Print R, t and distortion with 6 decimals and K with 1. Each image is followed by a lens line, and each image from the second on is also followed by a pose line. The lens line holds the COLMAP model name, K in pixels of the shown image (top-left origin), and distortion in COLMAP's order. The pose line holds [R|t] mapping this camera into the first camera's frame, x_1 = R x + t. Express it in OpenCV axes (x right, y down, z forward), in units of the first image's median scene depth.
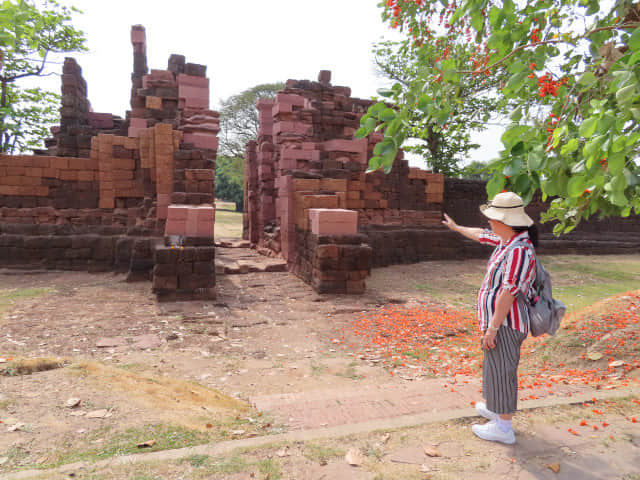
lens RADIAL K [[446.9, 0, 319.7], [0, 446.9, 237.0], [0, 0, 1]] dist [-0.010575, -0.002754]
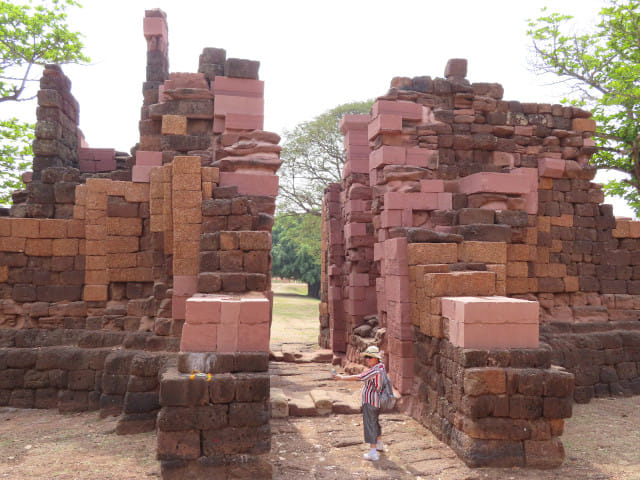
lens RADIAL K [[446.9, 0, 319.7], [0, 446.9, 237.0], [0, 0, 1]] dist [-0.010575, -0.002754]
pose [[0.987565, -0.031125, -0.154096, -0.084950], [0.006935, 0.987876, -0.155088, -0.053308], [0.157055, 0.152091, 0.975808, 0.444542]]
